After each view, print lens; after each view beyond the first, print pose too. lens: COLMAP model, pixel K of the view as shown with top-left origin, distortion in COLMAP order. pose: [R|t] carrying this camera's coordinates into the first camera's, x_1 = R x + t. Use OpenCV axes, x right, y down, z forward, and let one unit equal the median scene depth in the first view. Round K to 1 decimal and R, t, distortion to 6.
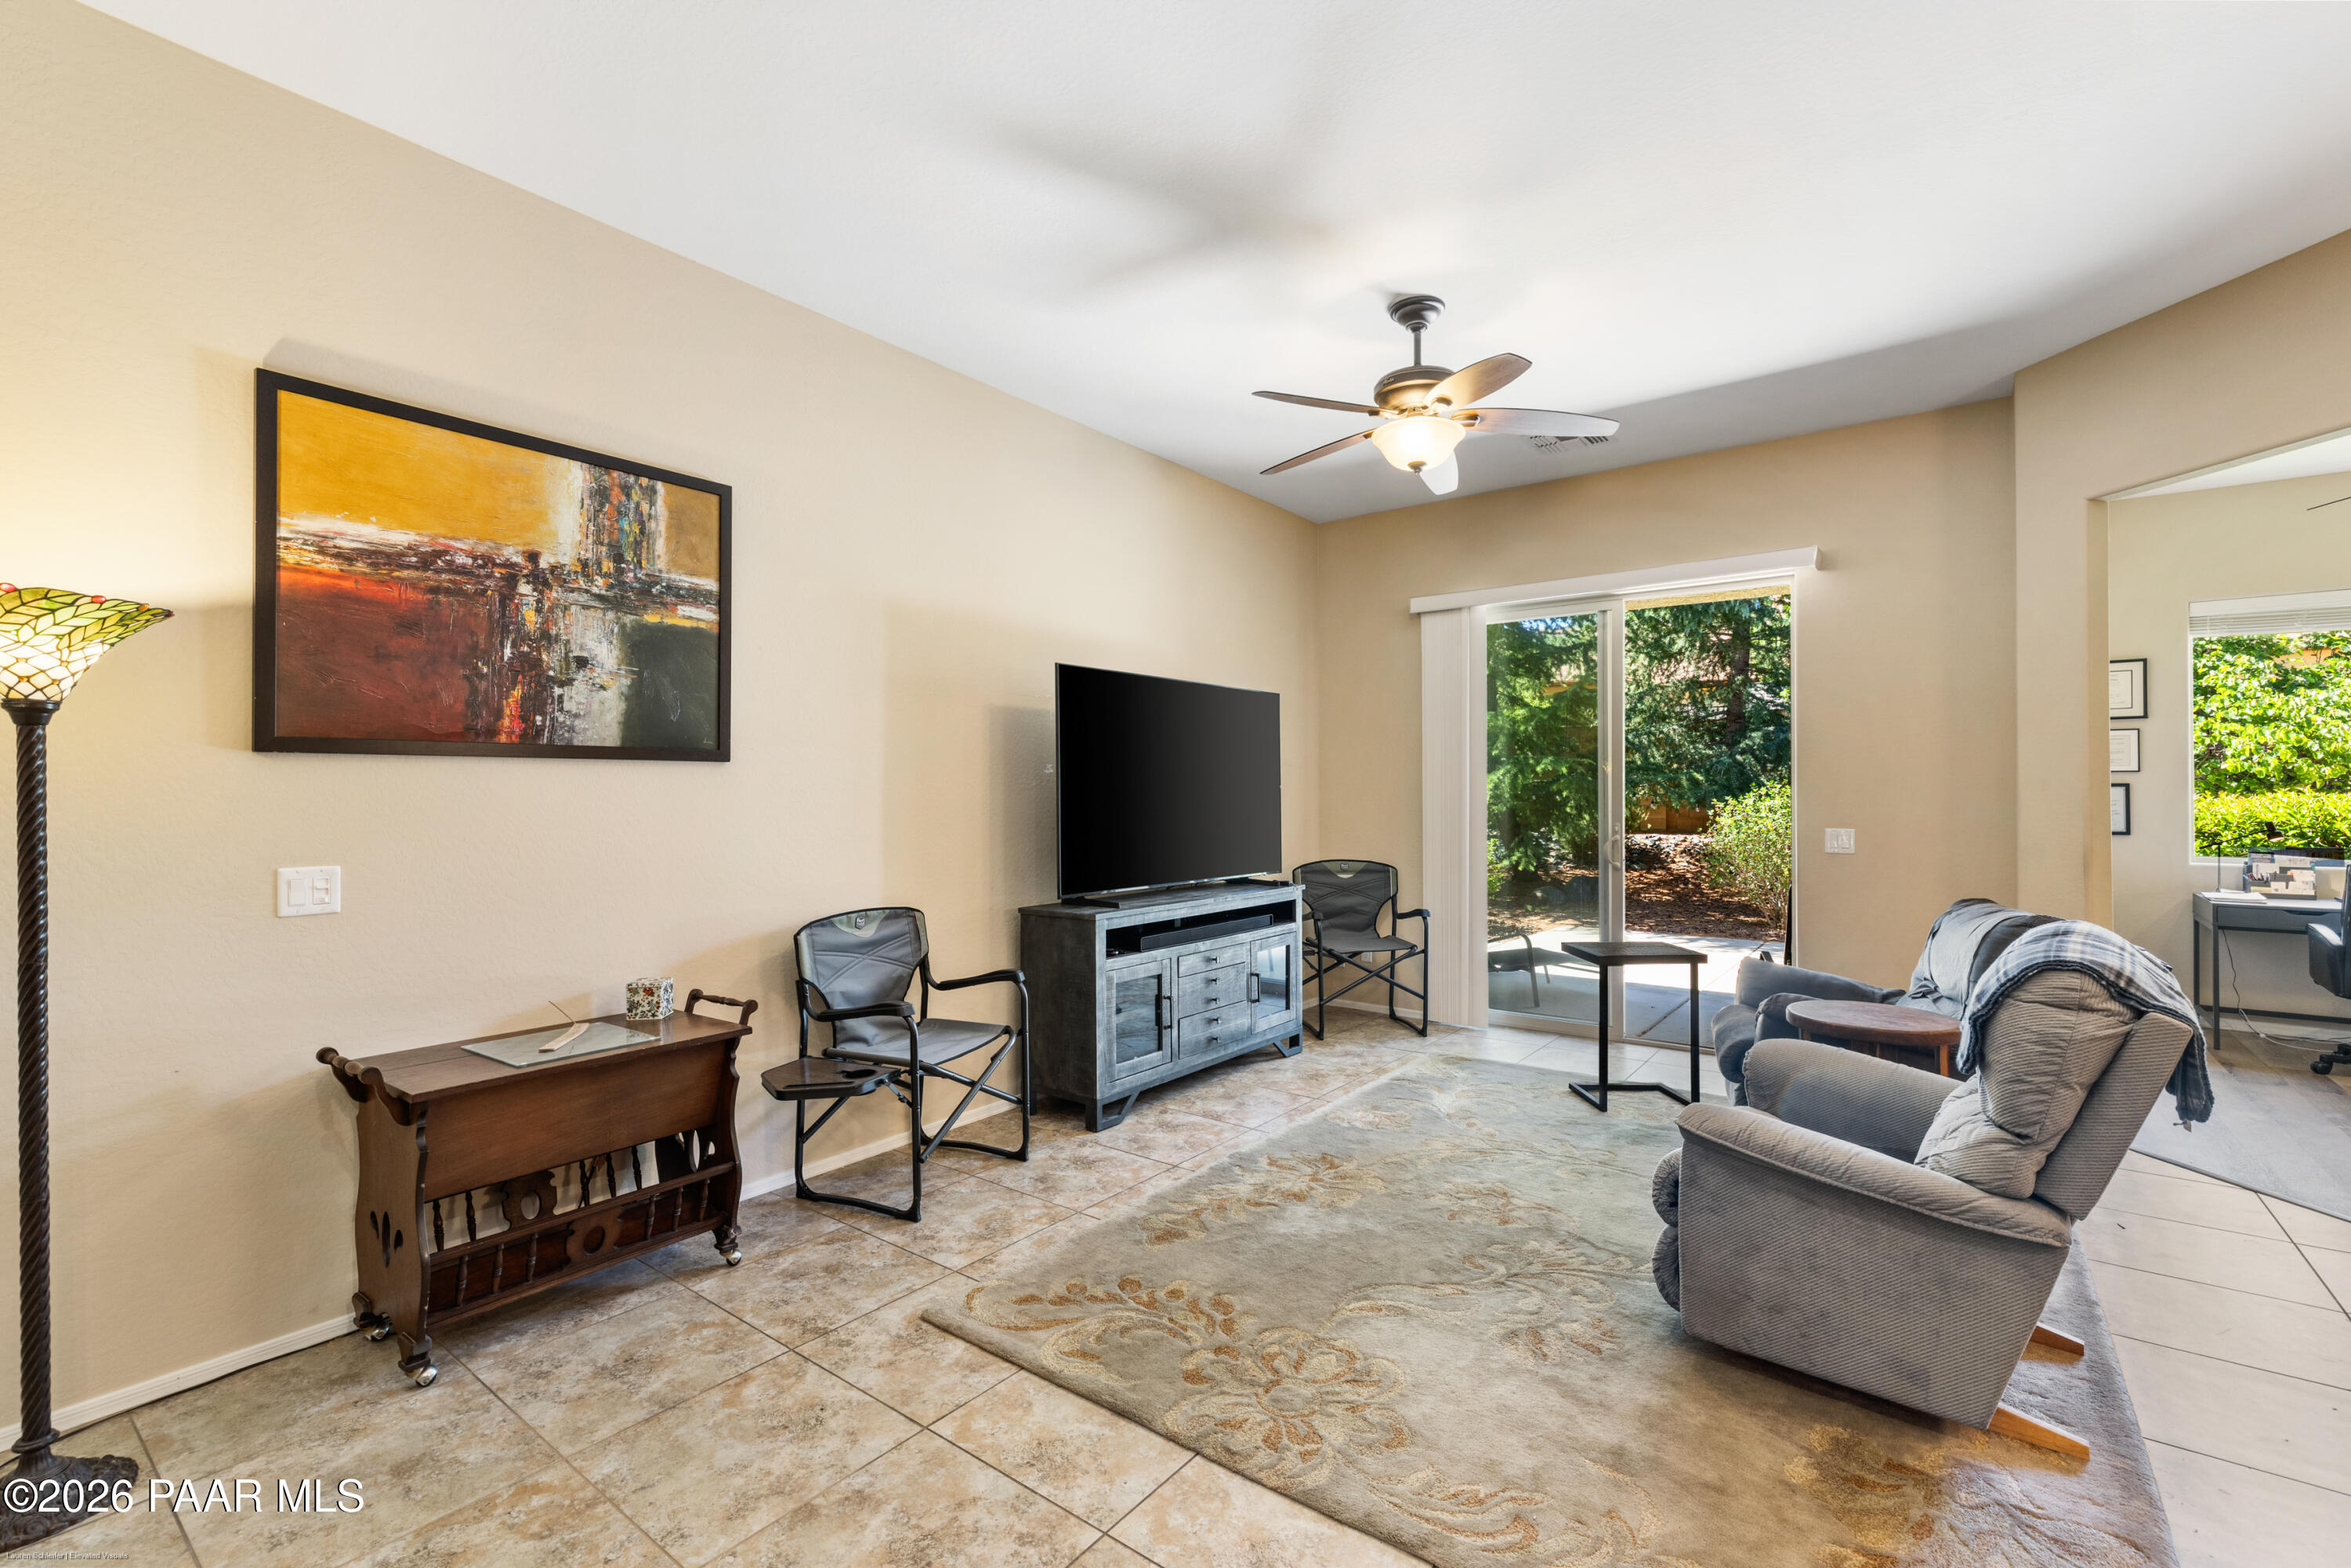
lens RADIAL K [[1019.5, 0, 1187.0], [0, 1019.5, 780.9], [0, 0, 1]] dist [-0.001470, 0.000257]
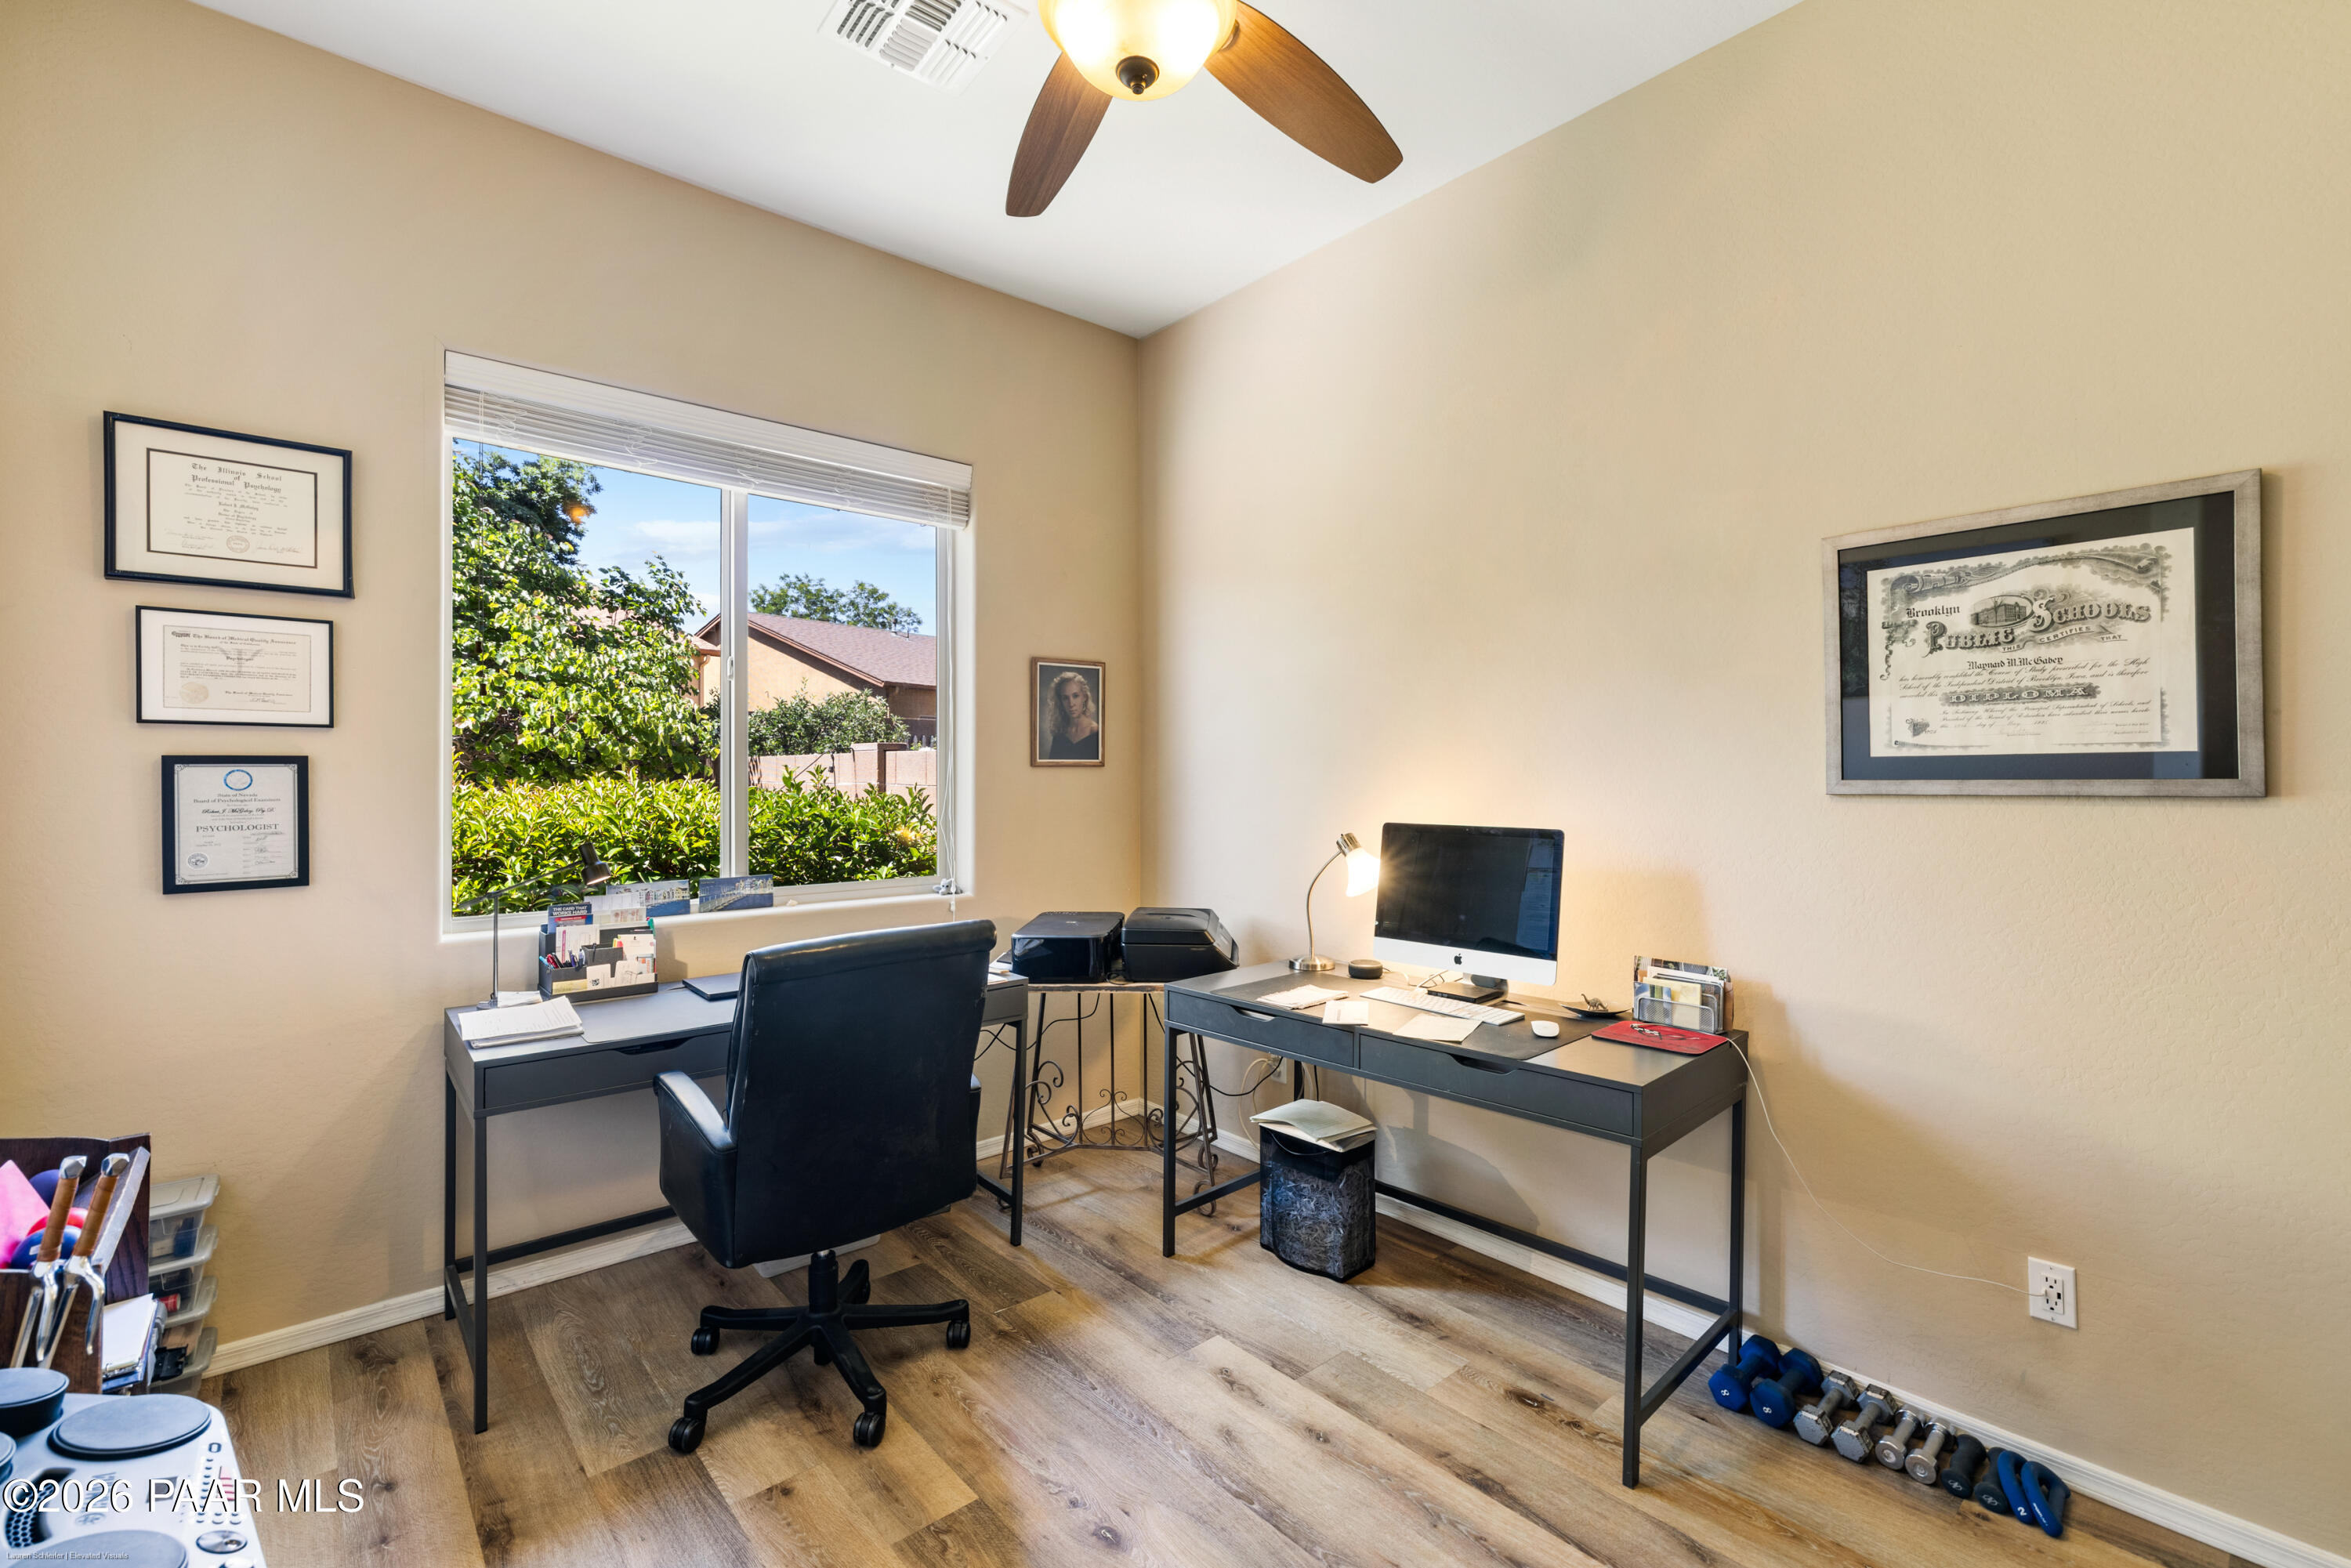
lens RADIAL K [[1026.1, 0, 1148.0], [0, 1026.1, 782.1], [0, 0, 1]] dist [-0.000427, 0.000072]
pose [[0.231783, -0.005166, 0.972754, 1.051798], [-0.005274, 0.999965, 0.006567, 0.014129], [-0.972753, -0.006653, 0.231748, 1.011634]]
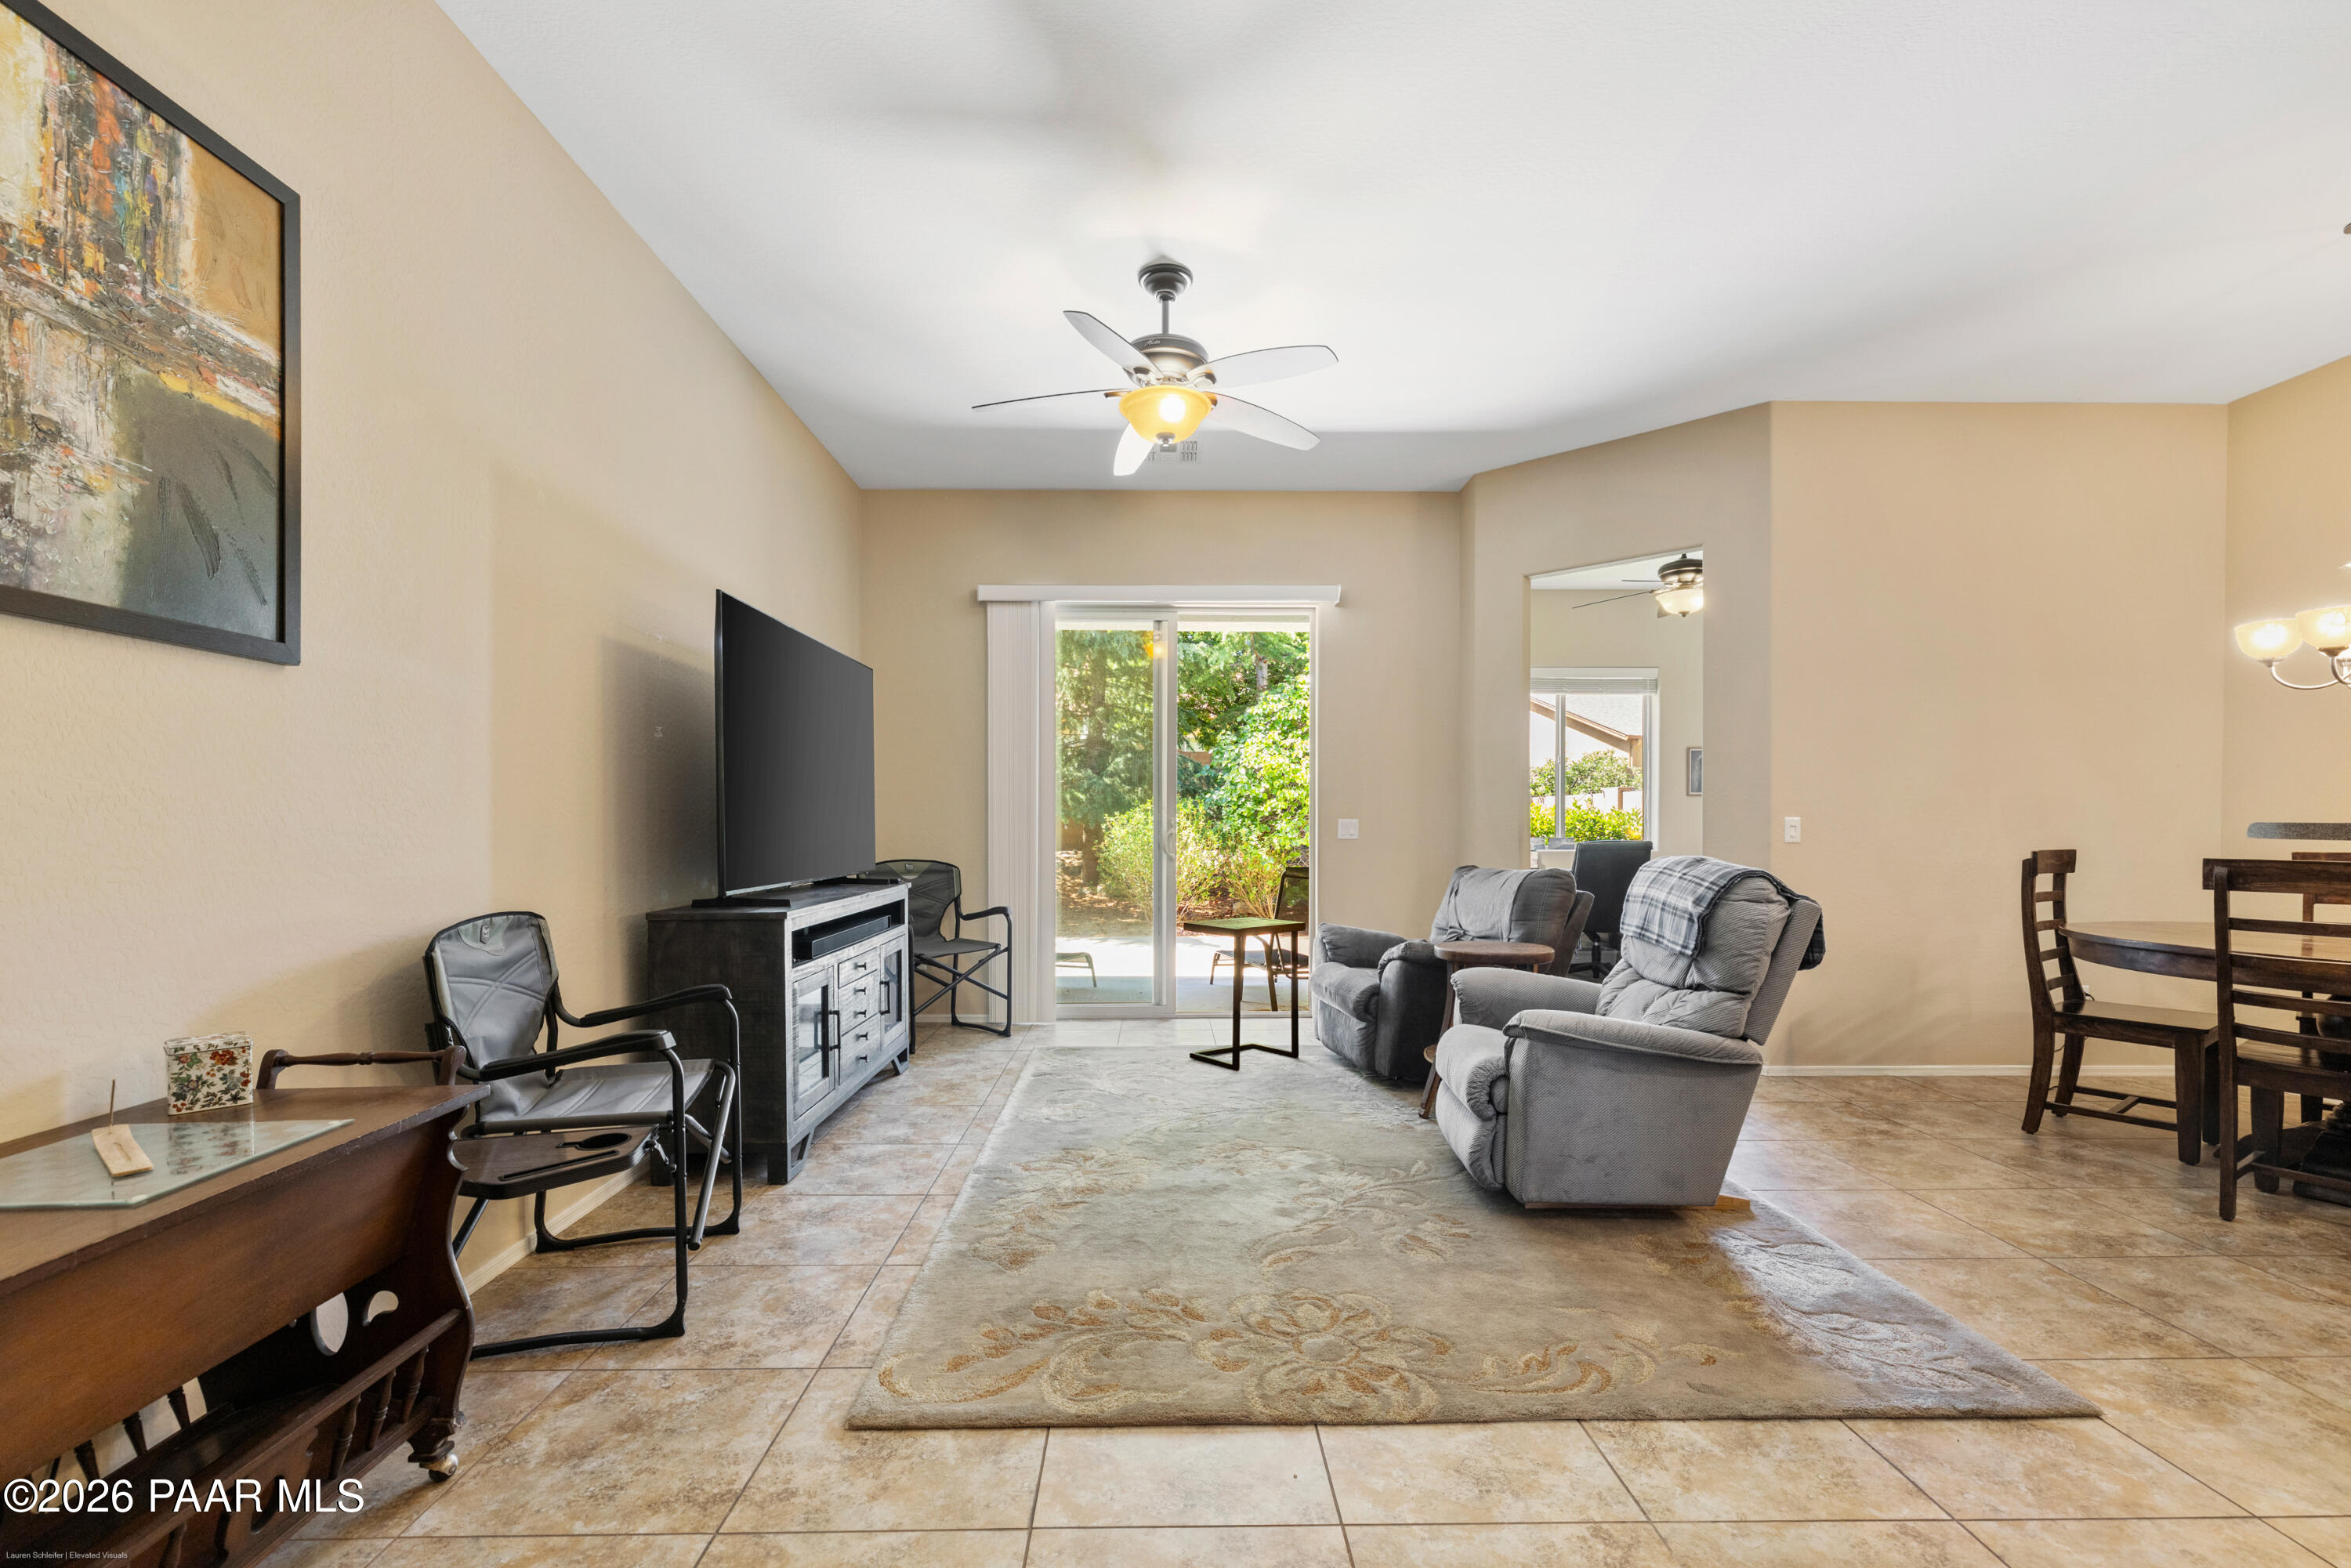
lens RADIAL K [[1034.9, 0, 1176.5], [0, 1034.9, 829.2], [0, 0, 1]] dist [0.000435, 0.000240]
pose [[0.783374, -0.000974, 0.621550, -0.409245], [-0.008863, 0.999880, 0.012738, 0.061835], [-0.621488, -0.015487, 0.783271, 0.207182]]
